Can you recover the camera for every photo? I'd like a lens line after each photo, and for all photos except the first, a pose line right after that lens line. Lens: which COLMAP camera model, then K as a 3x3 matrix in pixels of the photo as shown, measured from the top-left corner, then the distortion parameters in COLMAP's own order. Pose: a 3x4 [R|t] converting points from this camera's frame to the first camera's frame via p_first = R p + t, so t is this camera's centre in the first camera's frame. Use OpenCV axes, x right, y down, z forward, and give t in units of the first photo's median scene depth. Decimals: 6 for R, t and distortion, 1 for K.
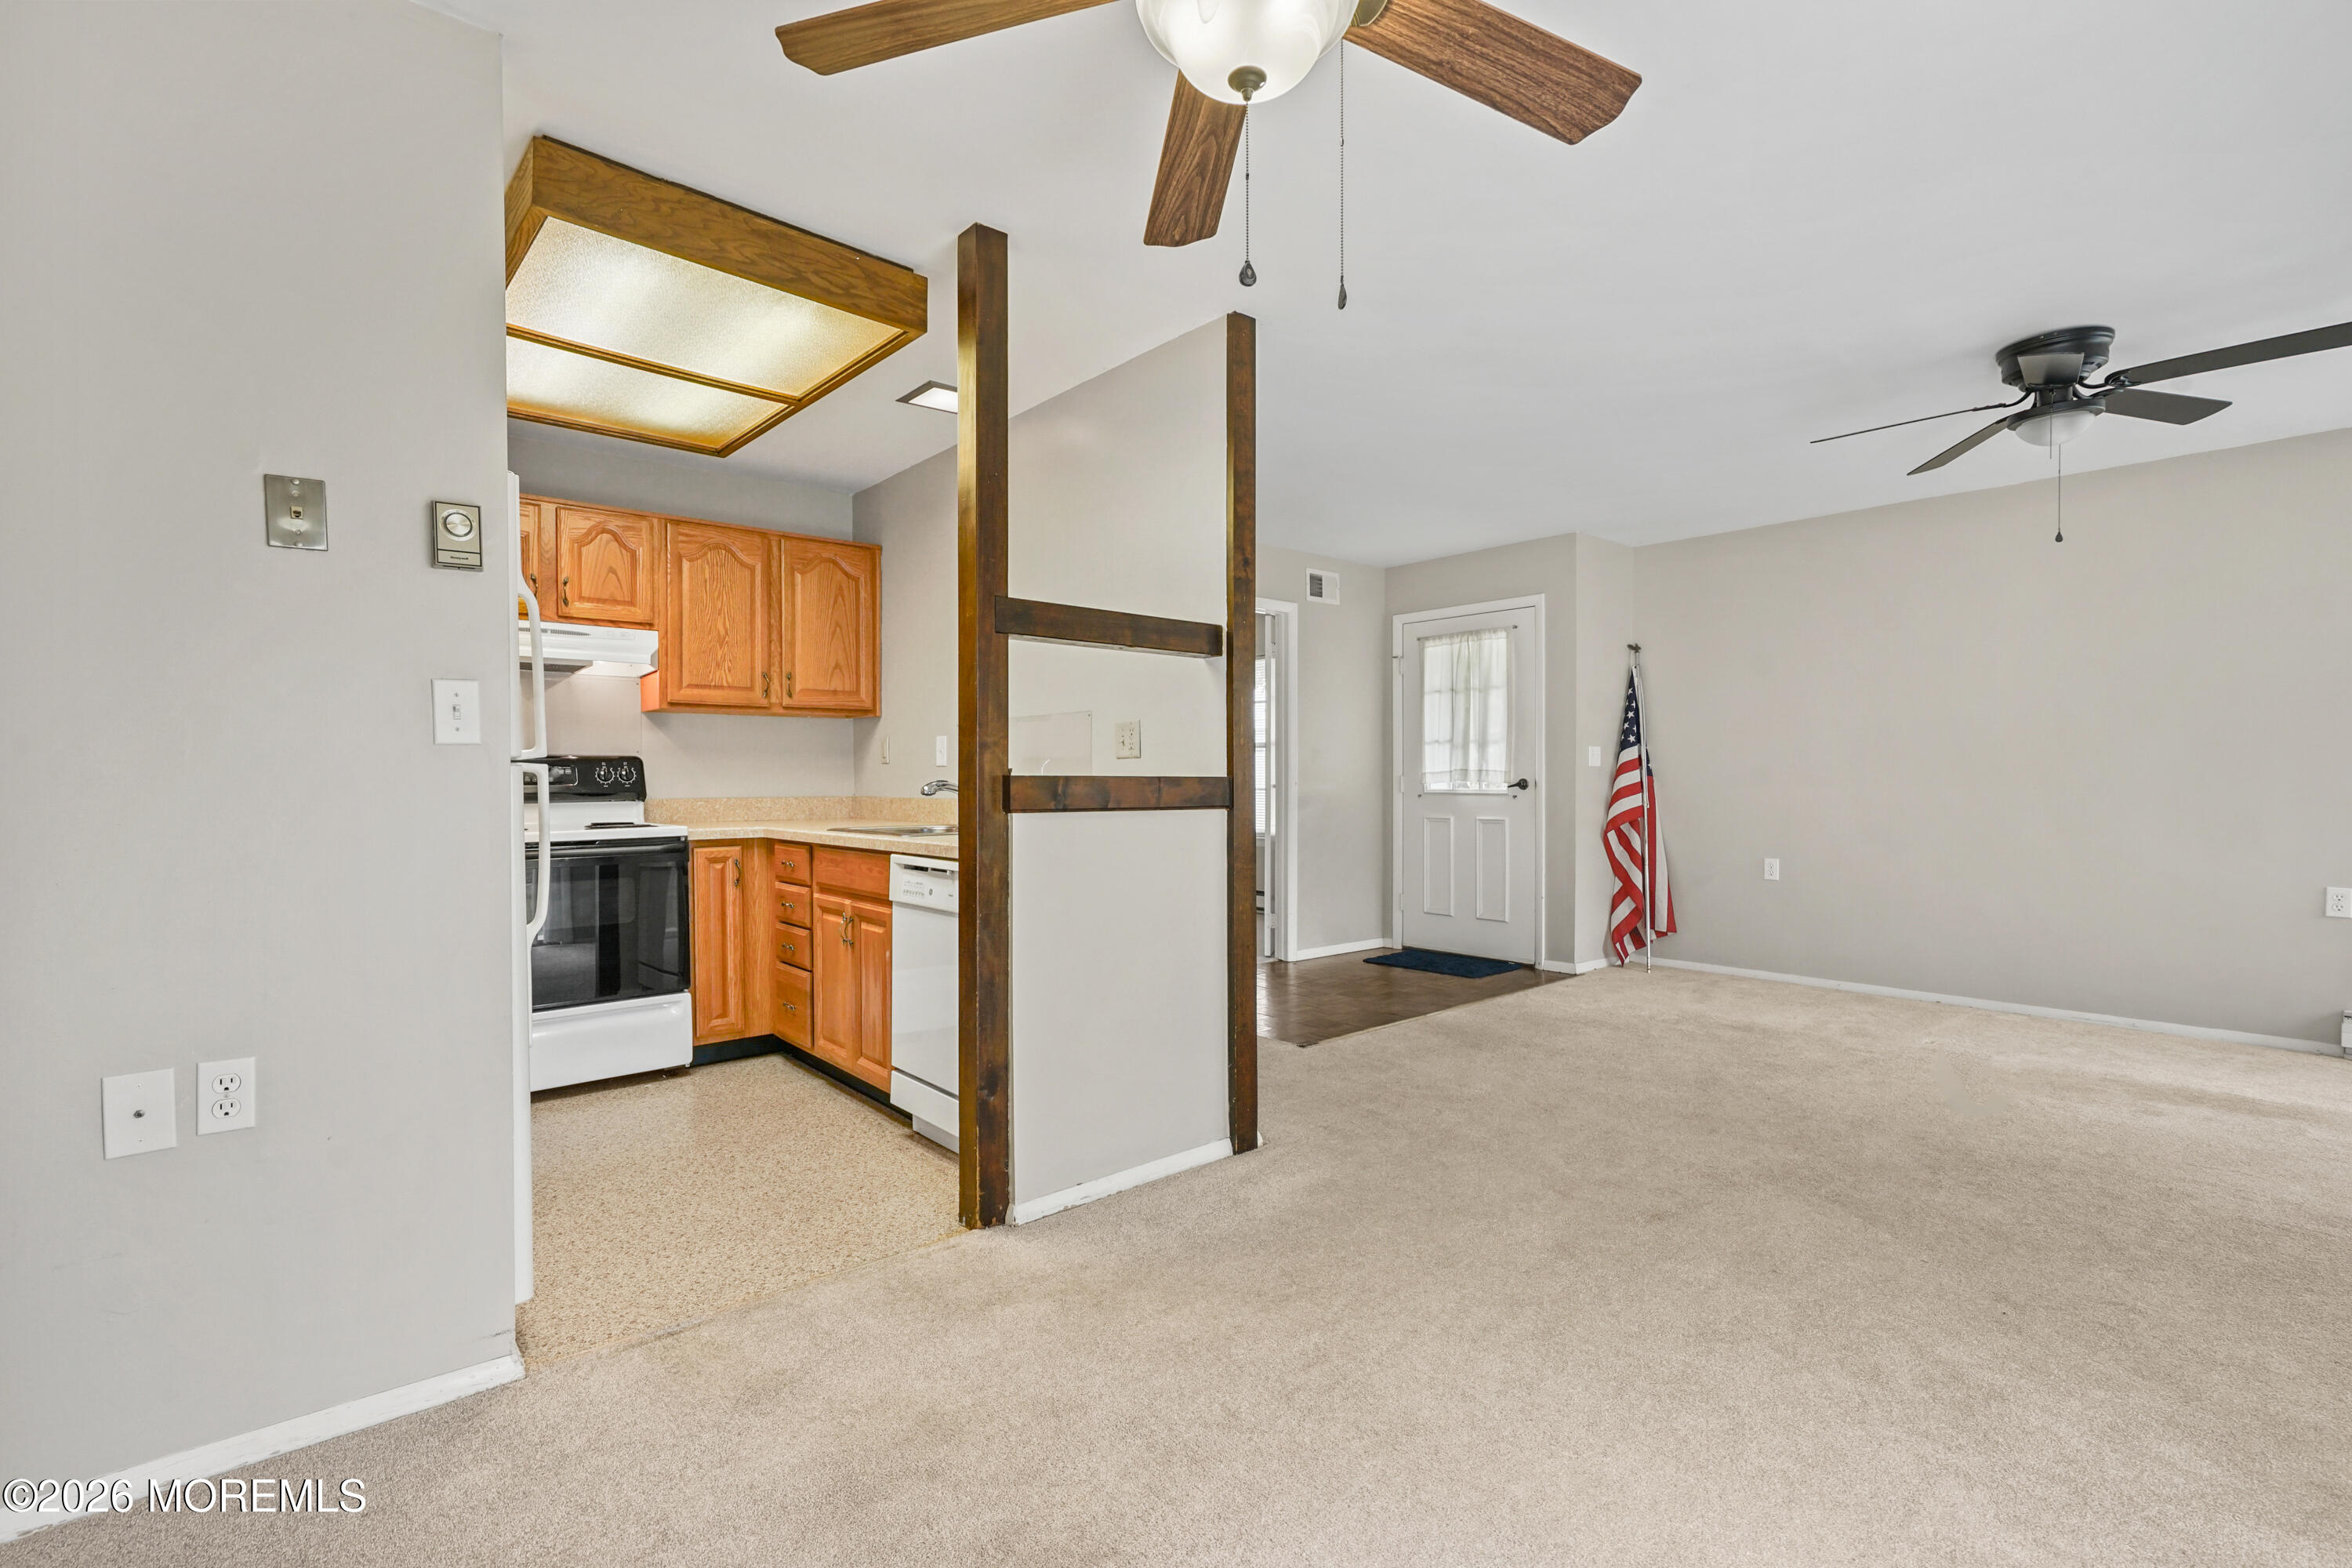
lens RADIAL K [[1071.1, 0, 1161.5], [0, 1071.1, 778.1], [0, 0, 1]] dist [-0.003715, 0.000137]
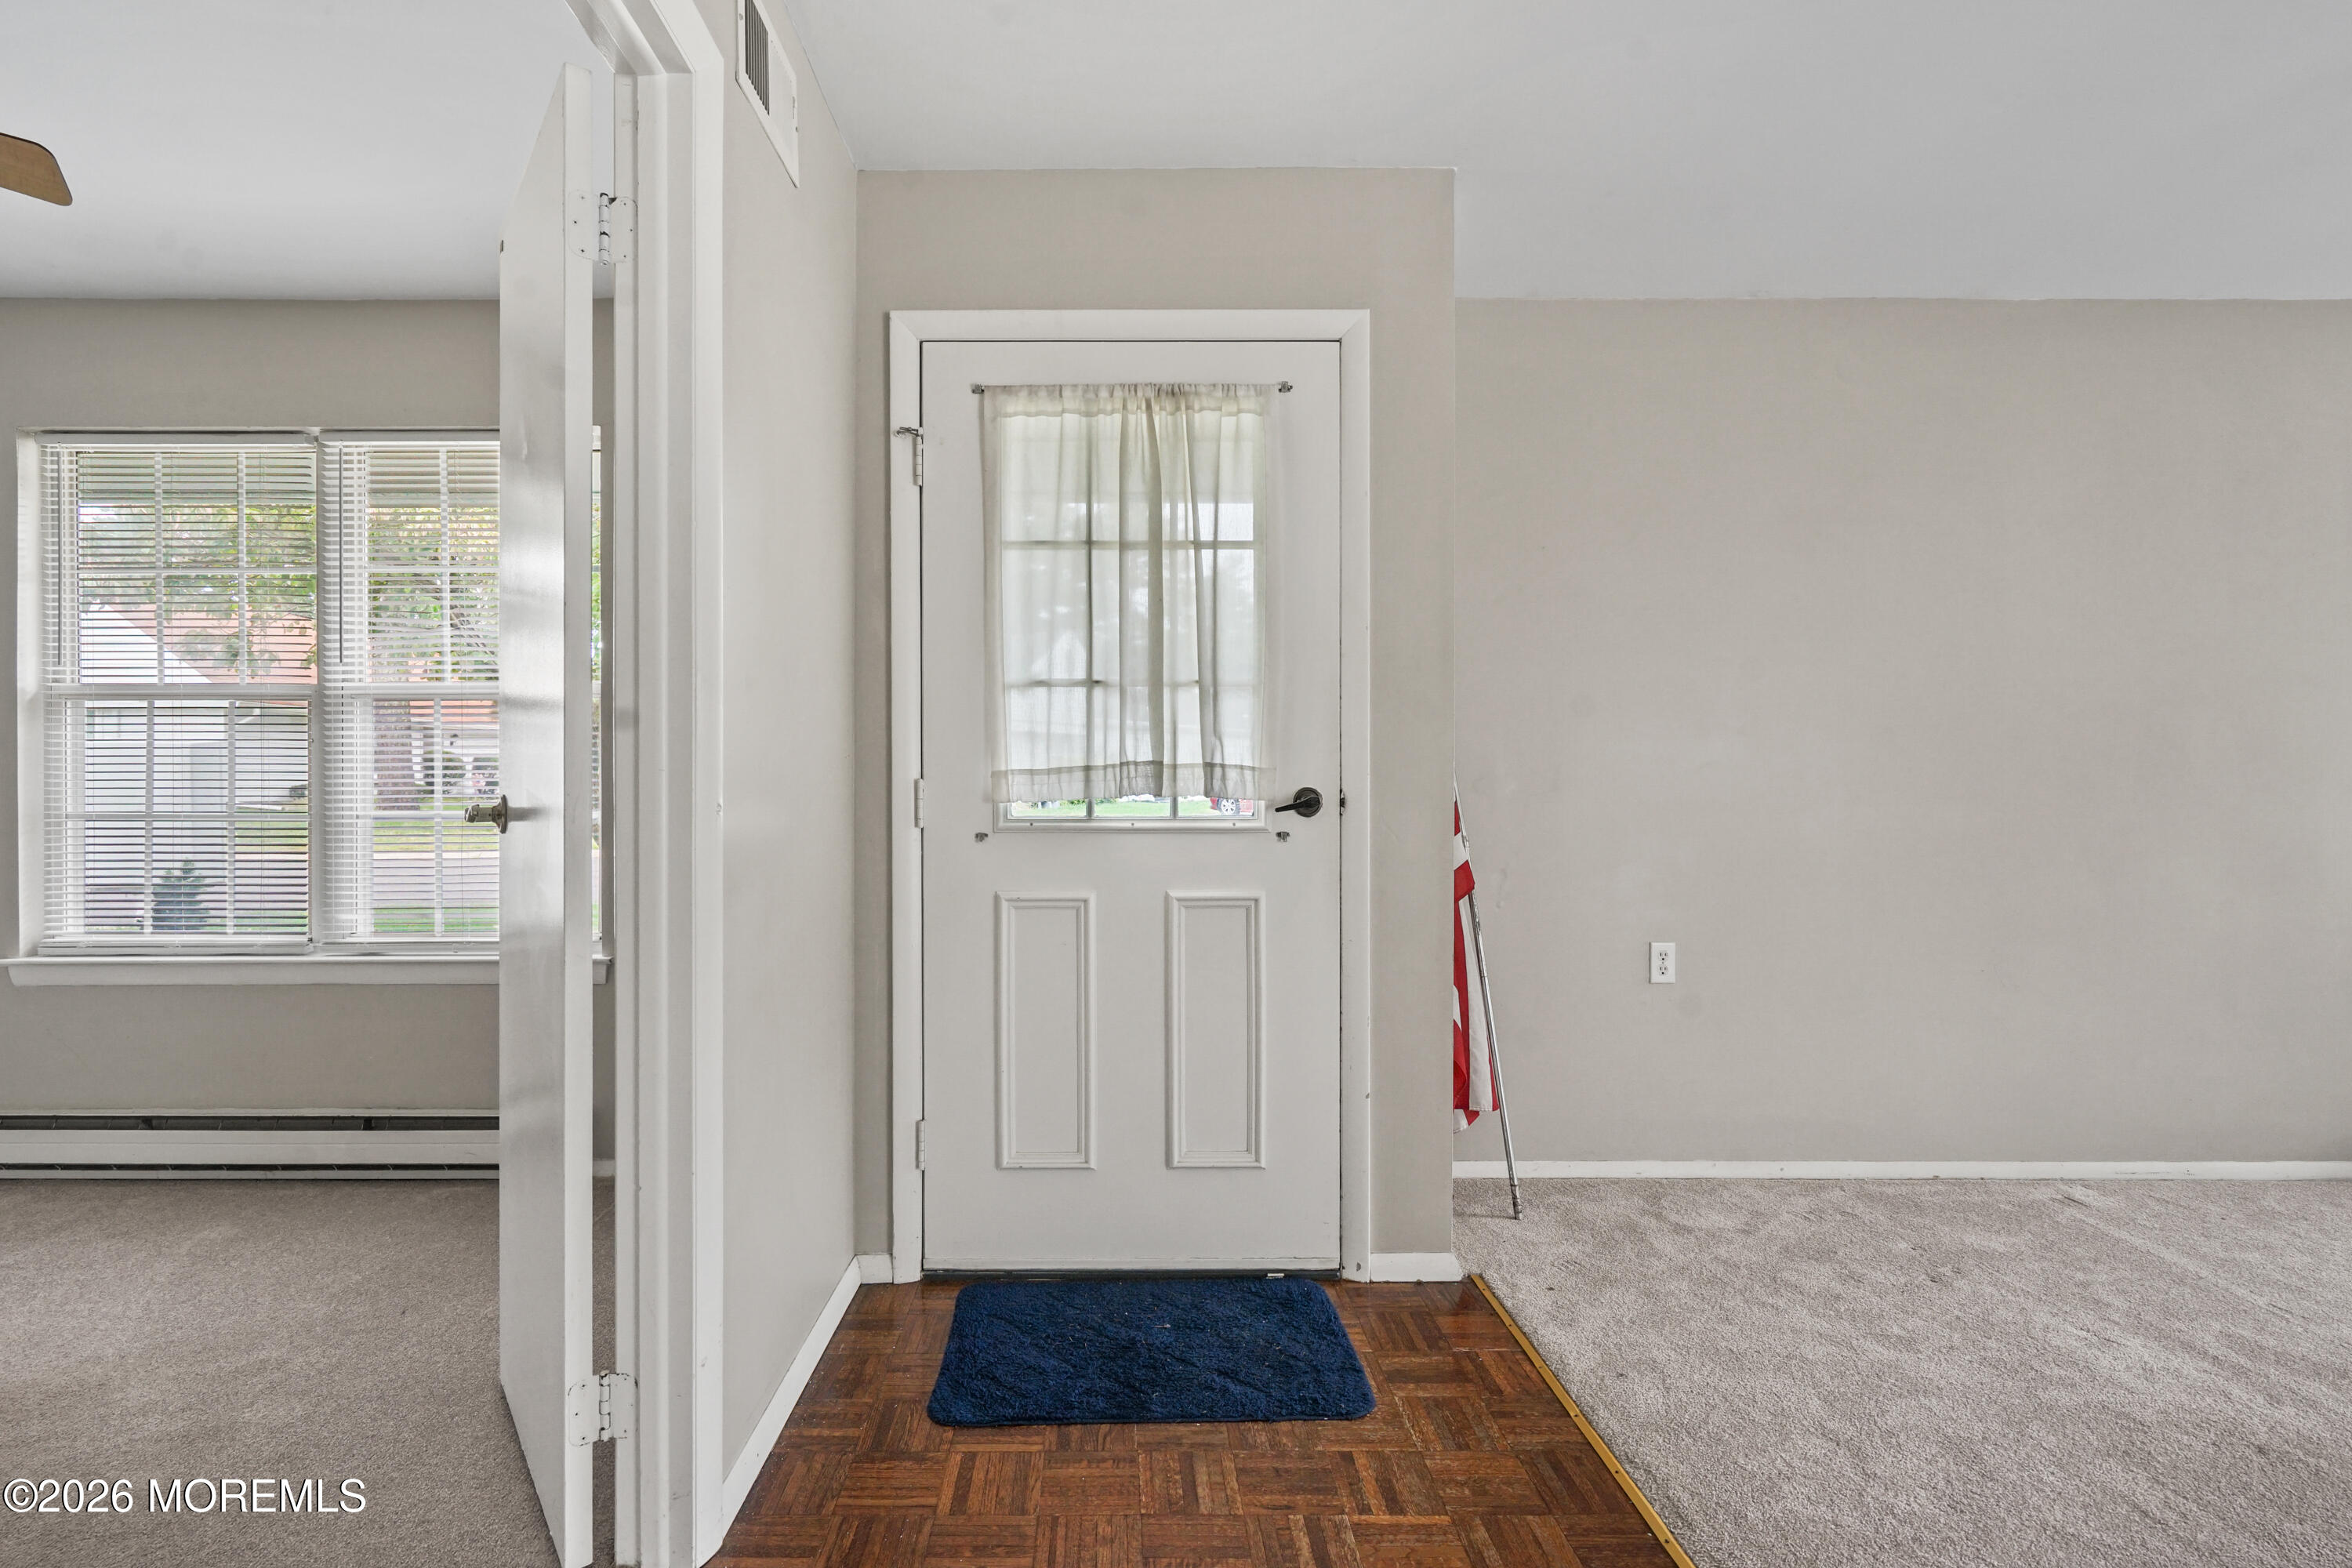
lens RADIAL K [[1066.4, 0, 1122.6], [0, 1066.4, 806.3], [0, 0, 1]] dist [-0.002334, 0.000057]
pose [[0.650905, -0.002613, 0.759155, 0.005744], [0.001179, 0.999996, 0.002431, 0.006076], [-0.759158, -0.000687, 0.650906, 0.800461]]
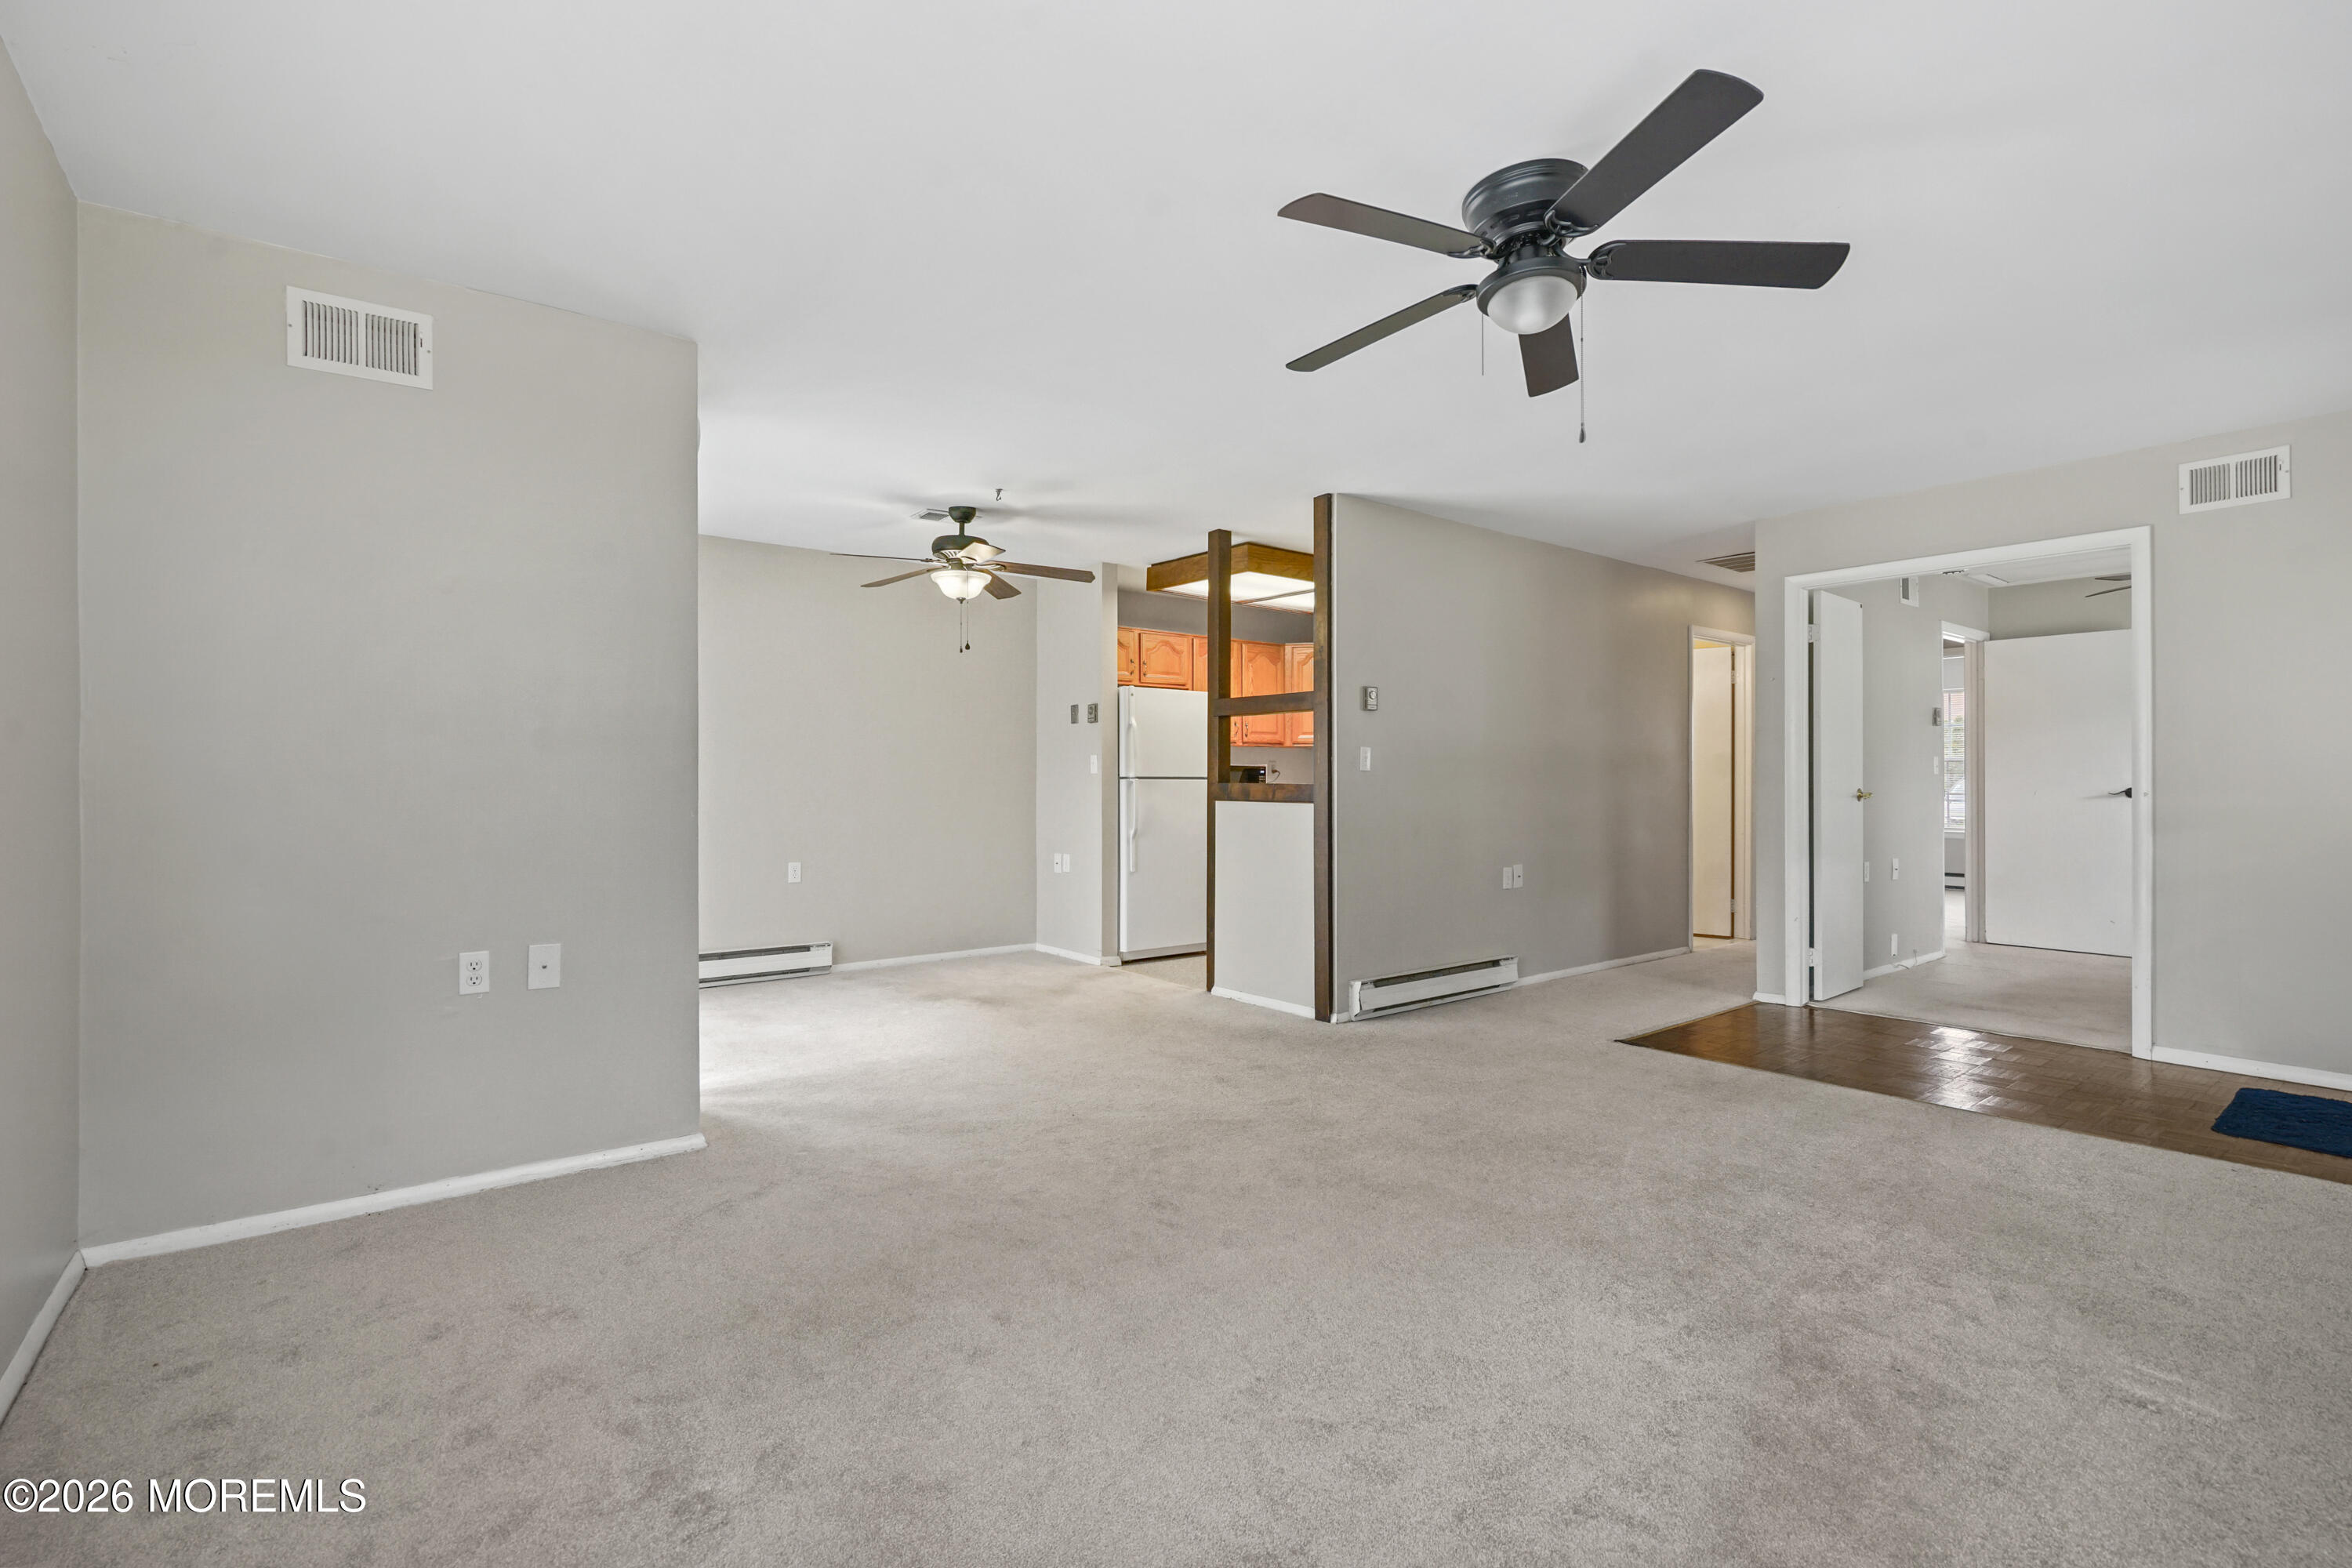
lens RADIAL K [[1071.1, 0, 1161.5], [0, 1071.1, 778.1], [0, 0, 1]] dist [-0.003715, 0.000137]
pose [[-0.052923, -0.000661, -0.998598, 0.853587], [-0.000493, 1.000000, -0.000636, -0.005319], [0.998598, 0.000459, -0.052923, 0.430291]]
